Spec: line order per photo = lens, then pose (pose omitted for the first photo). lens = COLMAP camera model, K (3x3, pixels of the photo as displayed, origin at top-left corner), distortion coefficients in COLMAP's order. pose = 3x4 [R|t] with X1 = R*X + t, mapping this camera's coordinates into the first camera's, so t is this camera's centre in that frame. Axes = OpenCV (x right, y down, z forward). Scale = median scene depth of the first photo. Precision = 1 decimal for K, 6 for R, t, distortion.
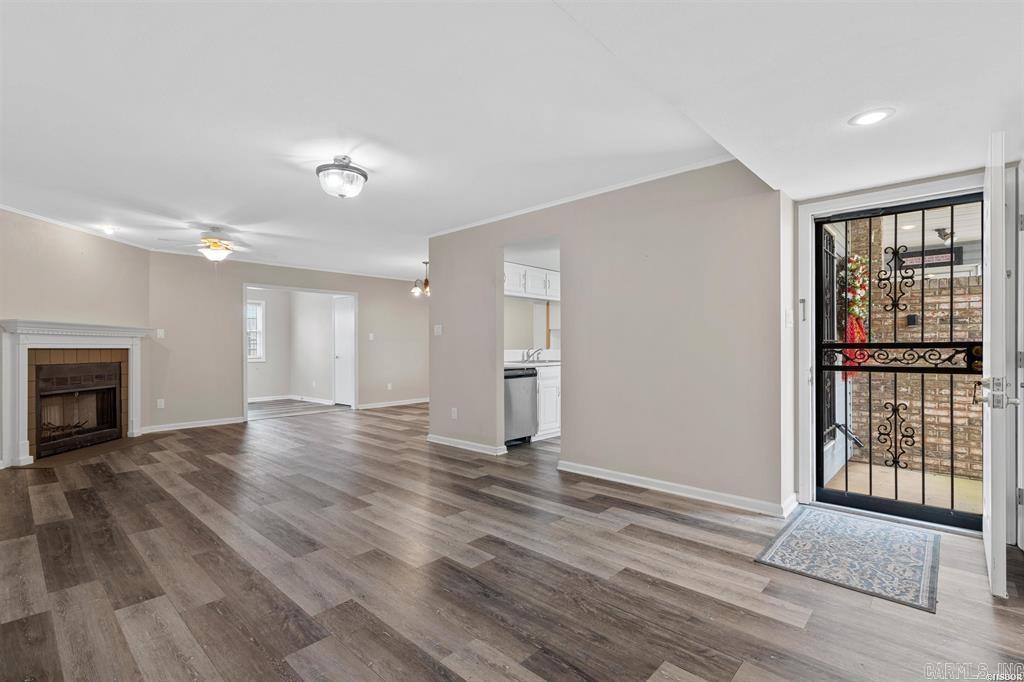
lens RADIAL K [[476.4, 0, 512.0], [0, 476.4, 341.0], [0, 0, 1]] dist [0.002011, 0.001276]
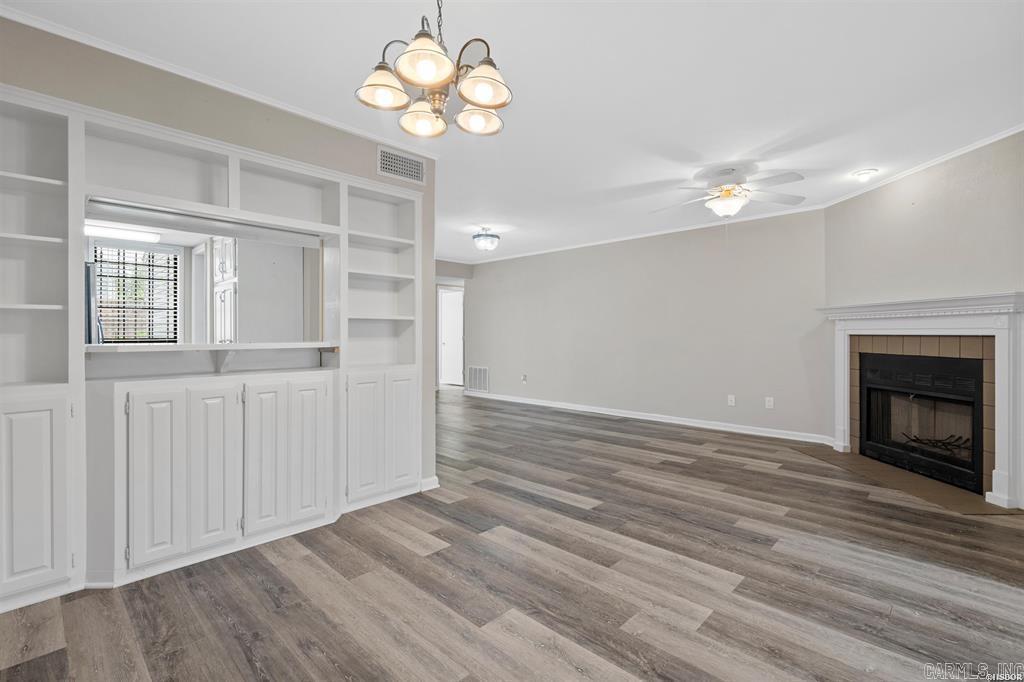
lens RADIAL K [[466.1, 0, 507.9], [0, 466.1, 332.7], [0, 0, 1]] dist [-0.001443, 0.000982]
pose [[-0.999775, 0.003596, 0.020919, -0.472035], [0.003292, 0.999889, -0.014534, 0.032573], [-0.020969, -0.014462, -0.999676, 2.723729]]
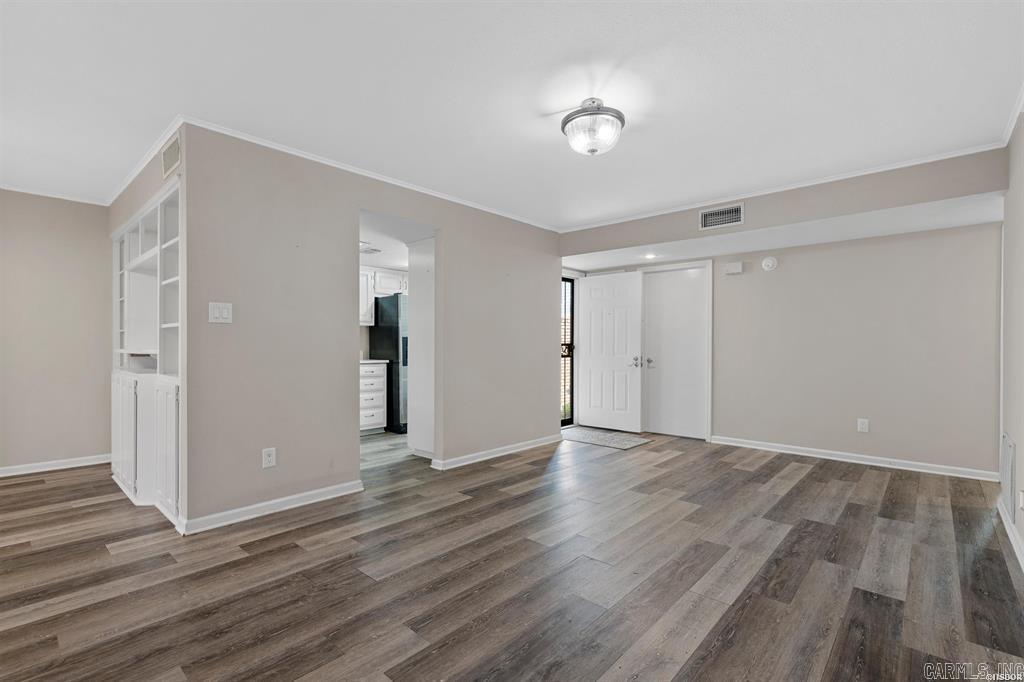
lens RADIAL K [[470.8, 0, 512.0], [0, 470.8, 341.0], [0, 0, 1]] dist [-0.001950, 0.001193]
pose [[-0.017999, 0.013551, 0.999746, -1.127315], [-0.012872, 0.999822, -0.013784, 0.022402], [-0.999755, -0.013117, -0.017822, 1.149125]]
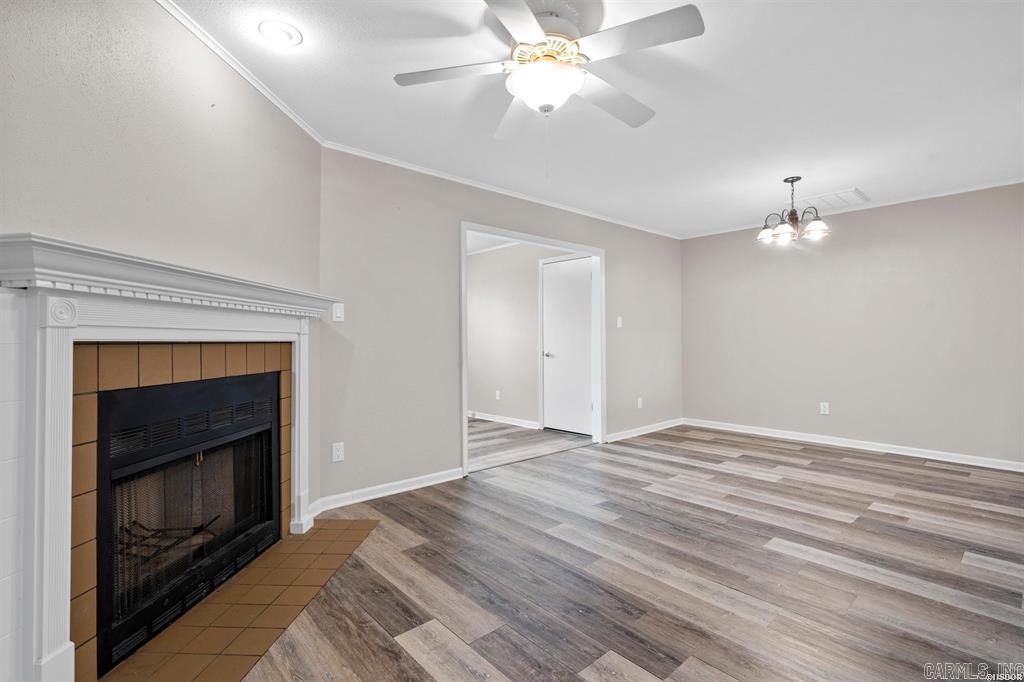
lens RADIAL K [[476.4, 0, 512.0], [0, 476.4, 341.0], [0, 0, 1]] dist [0.002011, 0.001276]
pose [[0.995732, 0.000459, -0.092293, -0.971145], [0.000981, 0.999878, 0.015558, 0.014704], [0.092289, -0.015582, 0.995610, 0.994692]]
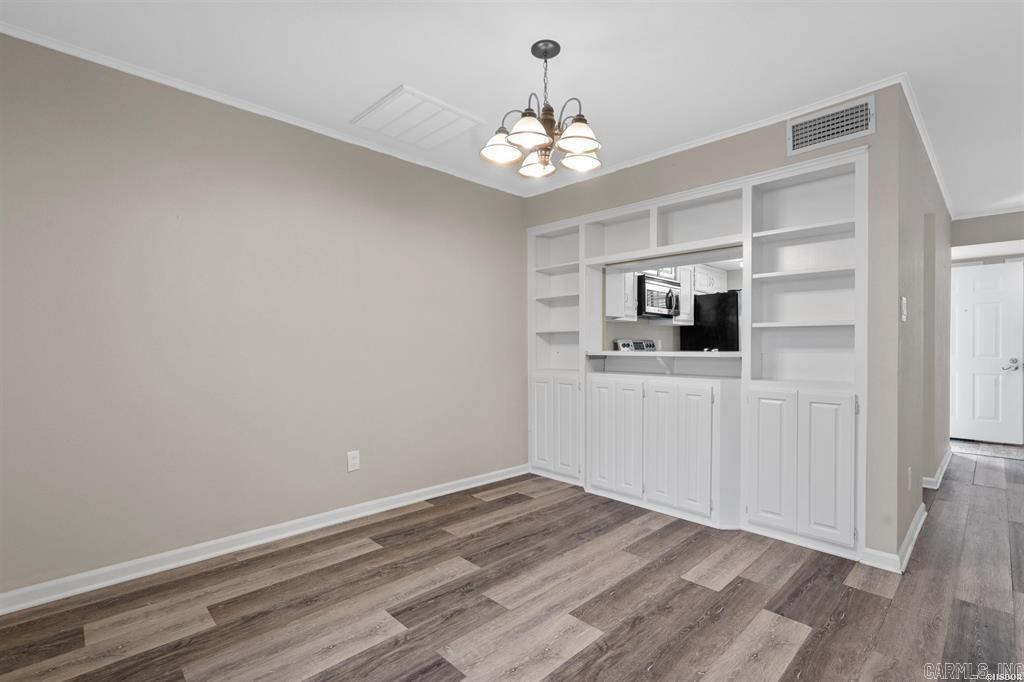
lens RADIAL K [[466.5, 0, 506.3], [0, 466.5, 349.3], [0, 0, 1]] dist [-0.006962, -0.000088]
pose [[0.059527, -0.001590, 0.998225, -1.005796], [-0.011969, 0.999926, 0.002306, 0.034096], [-0.998155, -0.012085, 0.059503, 2.234978]]
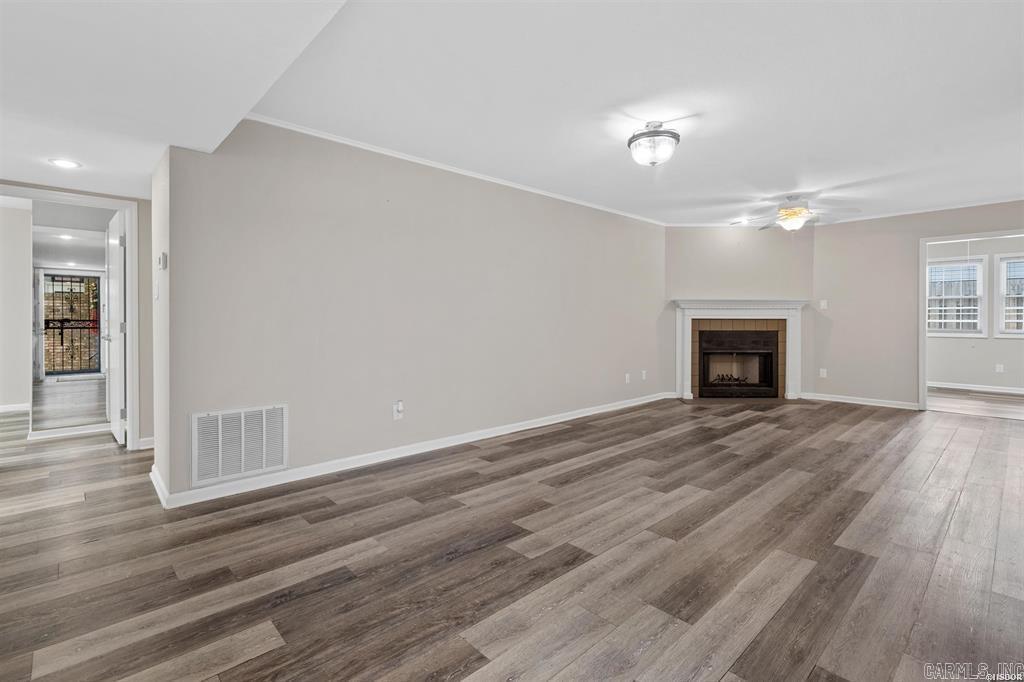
lens RADIAL K [[480.2, 0, 509.4], [0, 480.2, 318.9], [0, 0, 1]] dist [-0.005422, -0.000060]
pose [[-0.080034, 0.002760, -0.996788, 0.643480], [0.011791, 0.999929, 0.001822, 0.009888], [0.996722, -0.011607, -0.080061, 0.793000]]
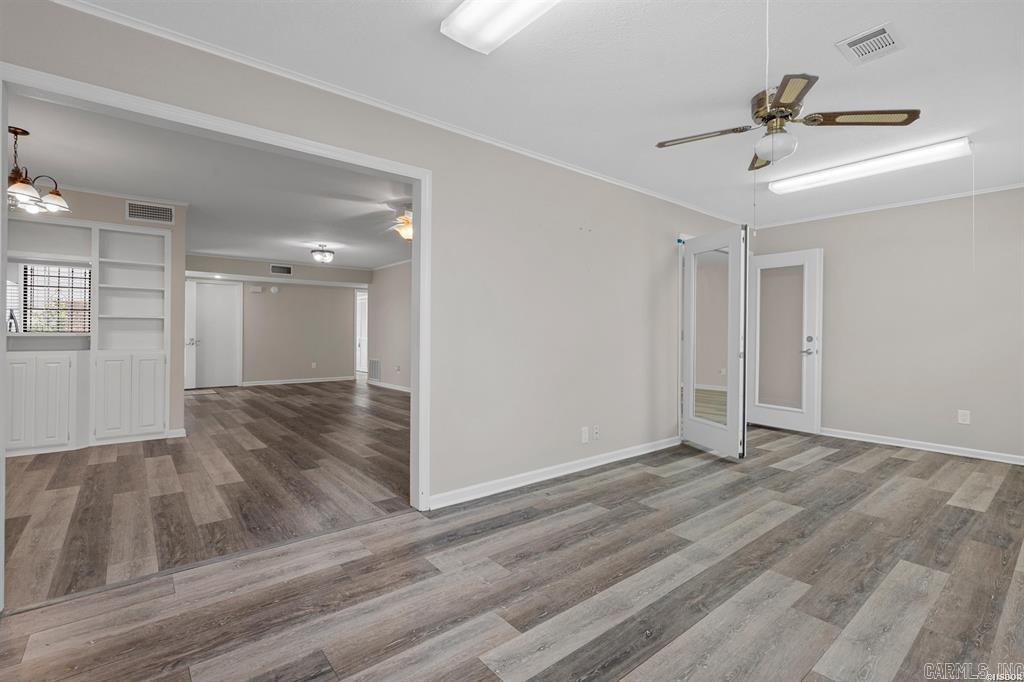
lens RADIAL K [[466.1, 0, 507.9], [0, 466.1, 332.7], [0, 0, 1]] dist [-0.001443, 0.000982]
pose [[-0.990706, -0.002780, 0.135989, -1.486567], [-0.004801, 0.999883, -0.014534, 0.050071], [-0.135933, -0.015052, -0.990604, 3.002226]]
